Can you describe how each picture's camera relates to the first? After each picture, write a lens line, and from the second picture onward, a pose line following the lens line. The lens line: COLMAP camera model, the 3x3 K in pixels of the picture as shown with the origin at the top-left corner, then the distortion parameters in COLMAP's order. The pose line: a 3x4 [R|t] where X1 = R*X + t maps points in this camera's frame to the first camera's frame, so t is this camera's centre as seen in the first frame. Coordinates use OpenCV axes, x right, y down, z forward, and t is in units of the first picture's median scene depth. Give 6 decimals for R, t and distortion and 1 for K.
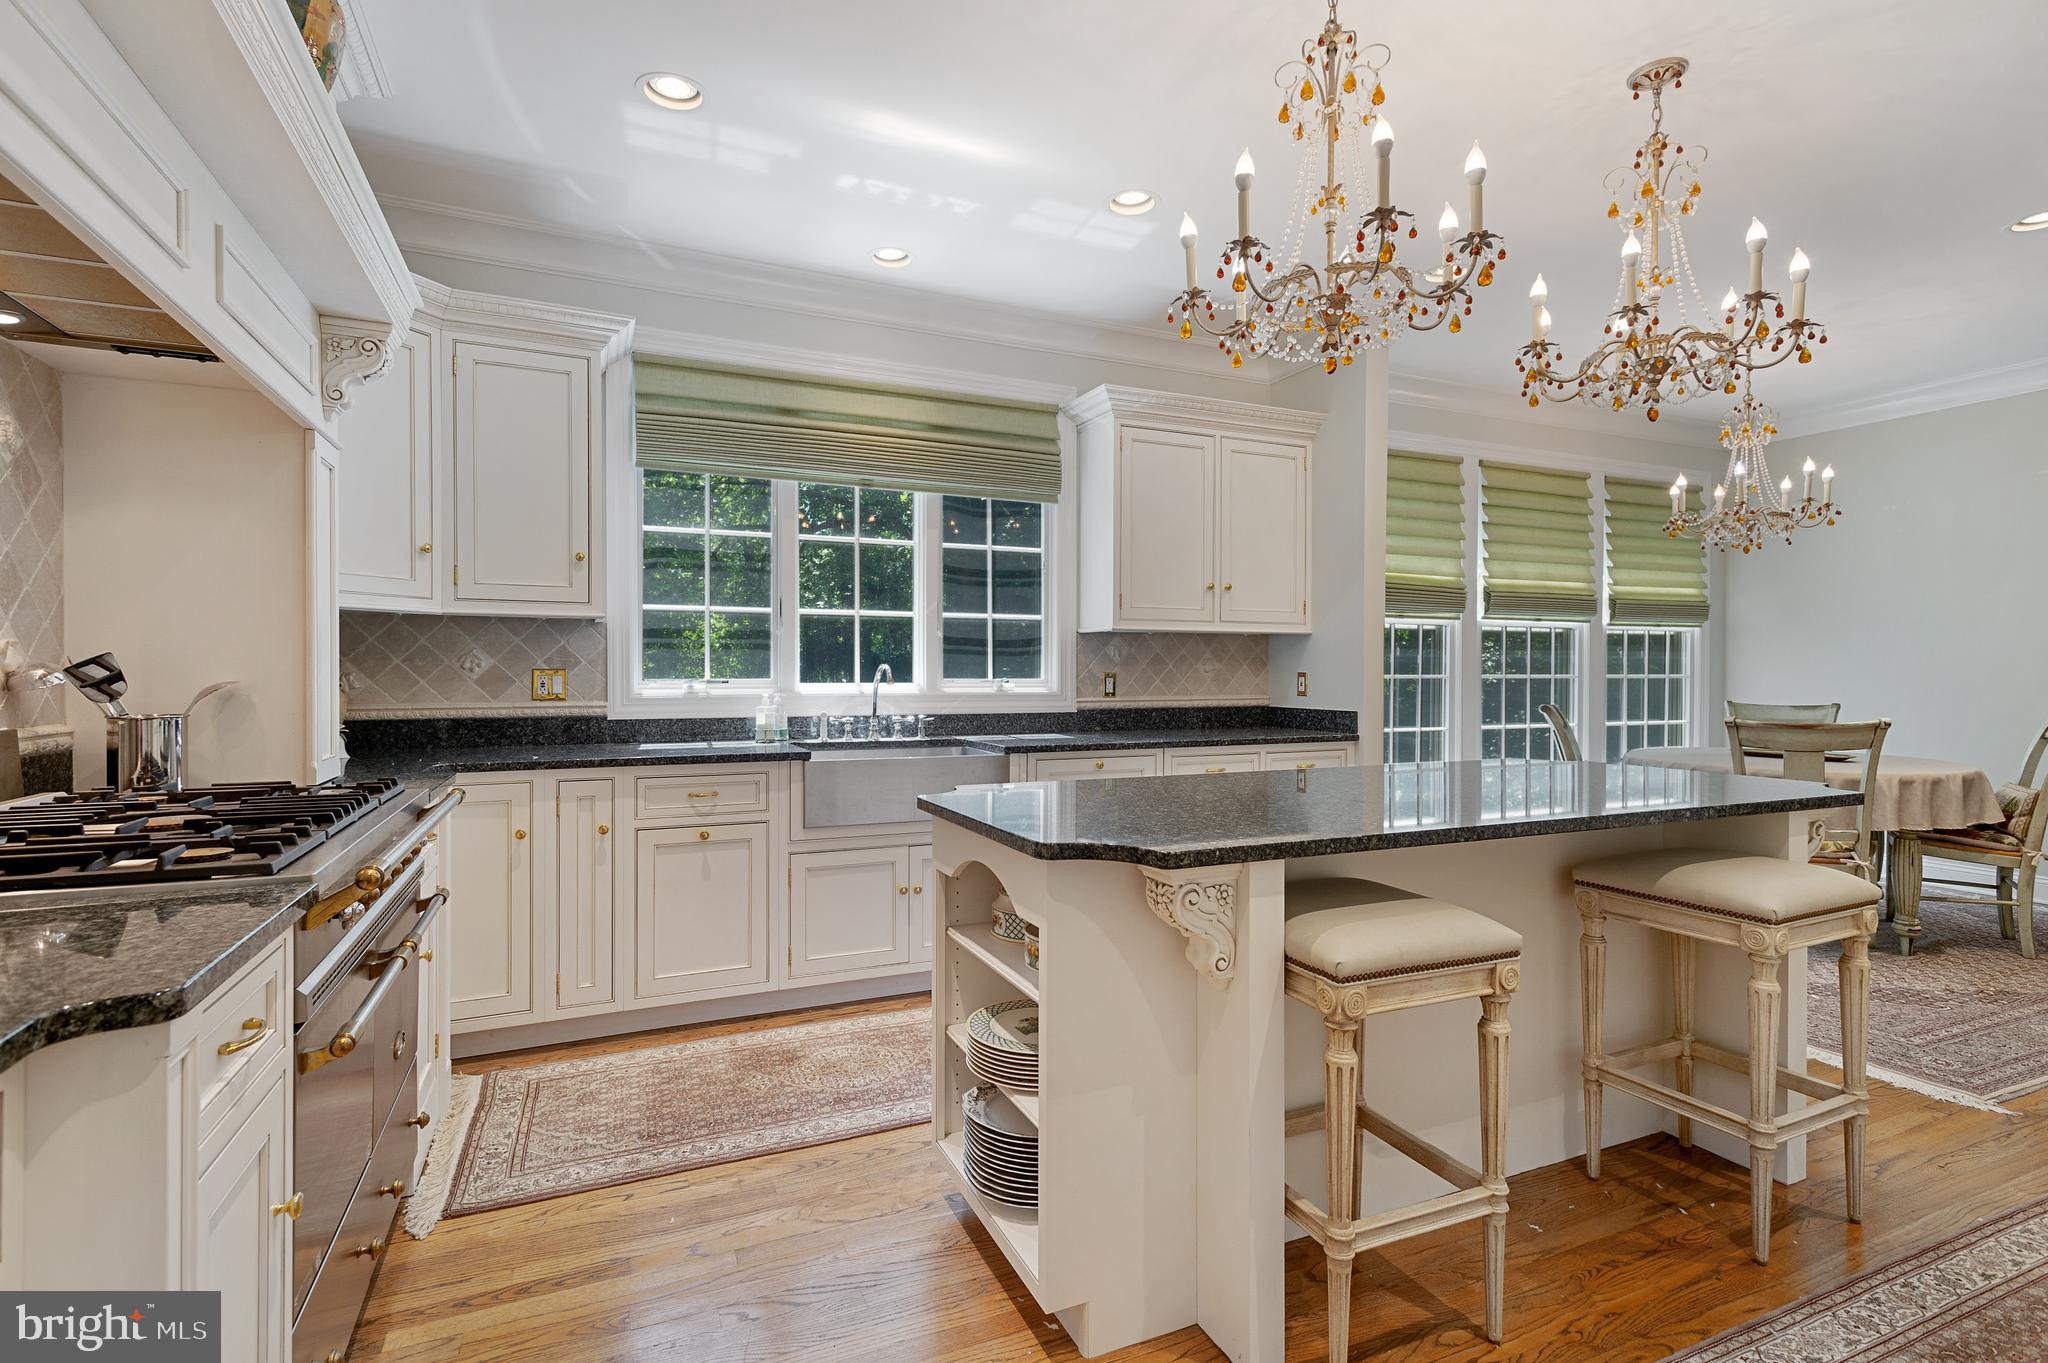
lens RADIAL K [[964.4, 0, 1024.8], [0, 964.4, 672.5], [0, 0, 1]] dist [0.016770, -0.005675]
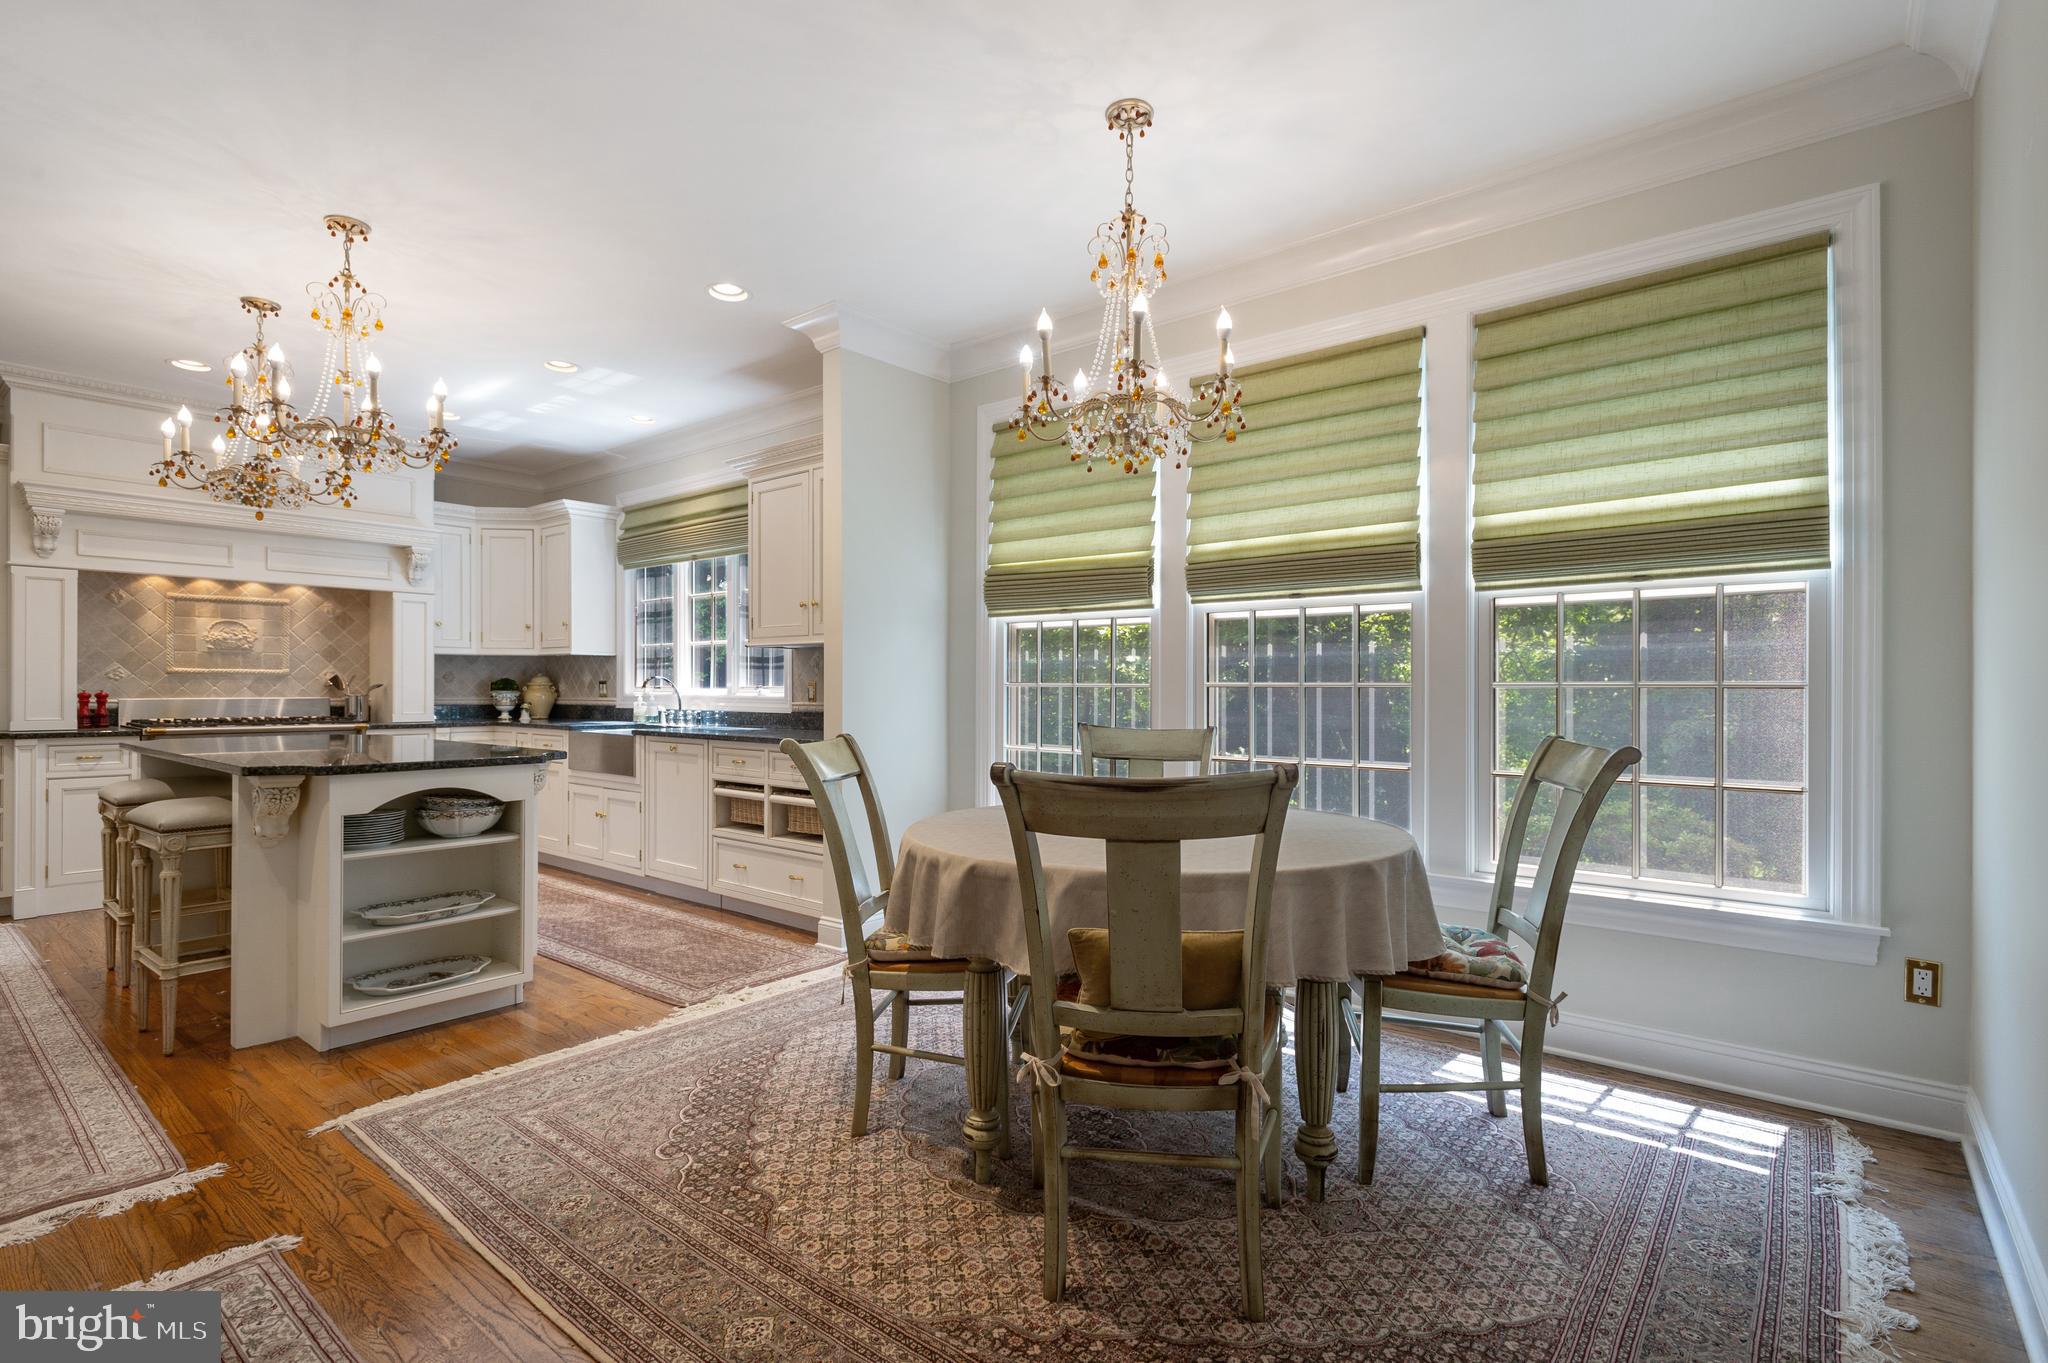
lens RADIAL K [[964.4, 0, 1024.8], [0, 964.4, 672.5], [0, 0, 1]] dist [0.016770, -0.005675]
pose [[0.444239, -0.012426, -0.895822, 1.635170], [-0.003900, 0.999868, -0.015804, 0.009194], [0.895900, 0.010514, 0.444131, 0.900871]]
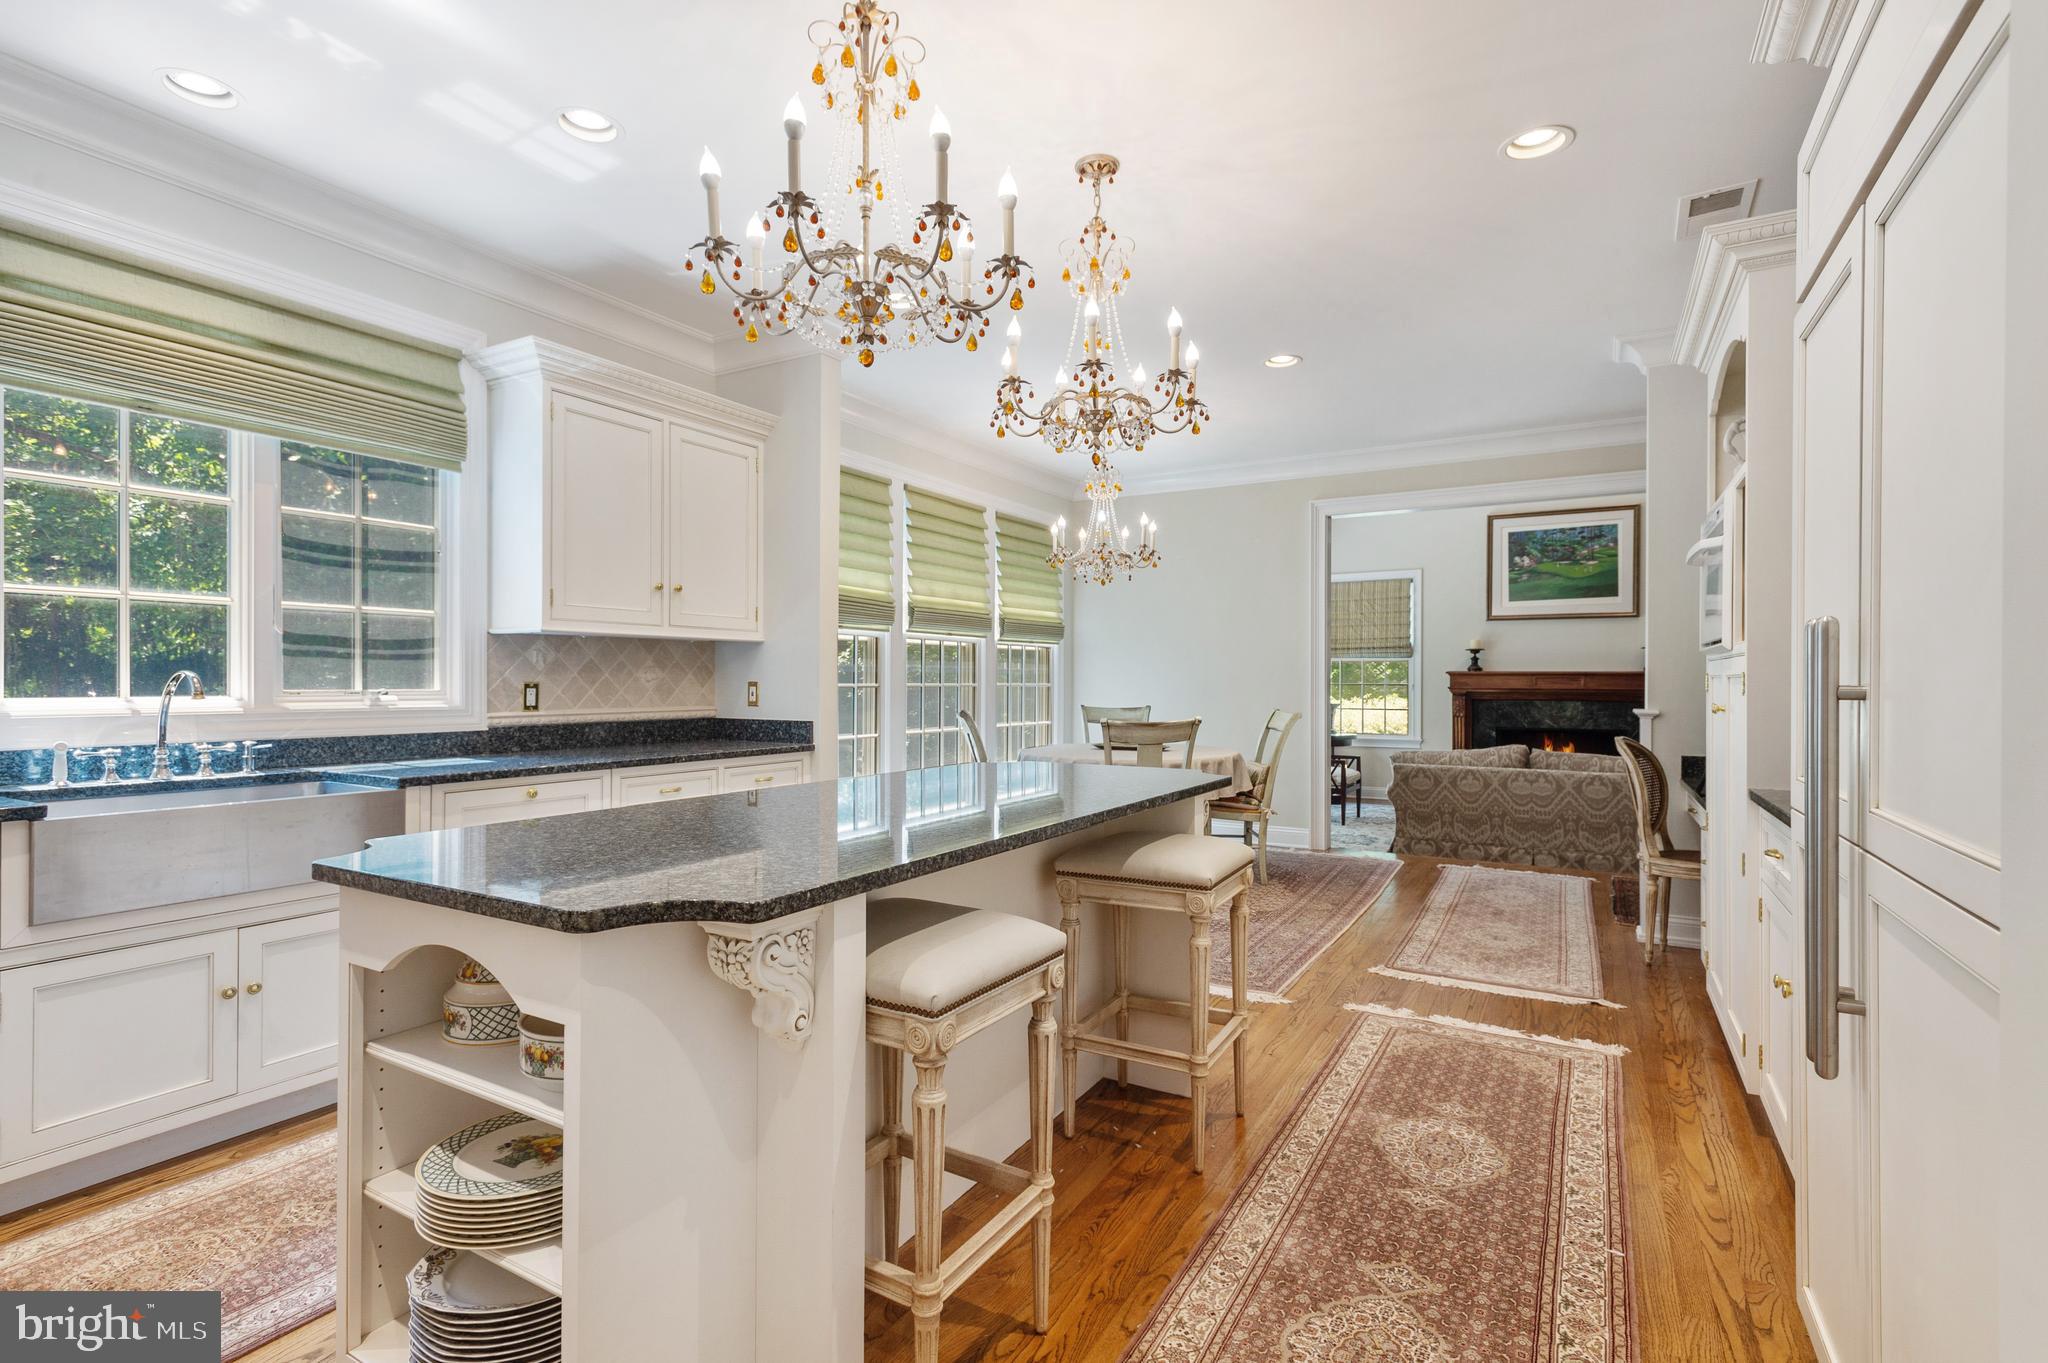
lens RADIAL K [[954.2, 0, 1024.2], [0, 954.2, 678.3], [0, 0, 1]] dist [0.014119, -0.003742]
pose [[0.811810, 0.002045, 0.583918, -0.065245], [-0.000339, 0.999995, -0.003030, -0.000896], [-0.583921, 0.002262, 0.811807, 0.094913]]
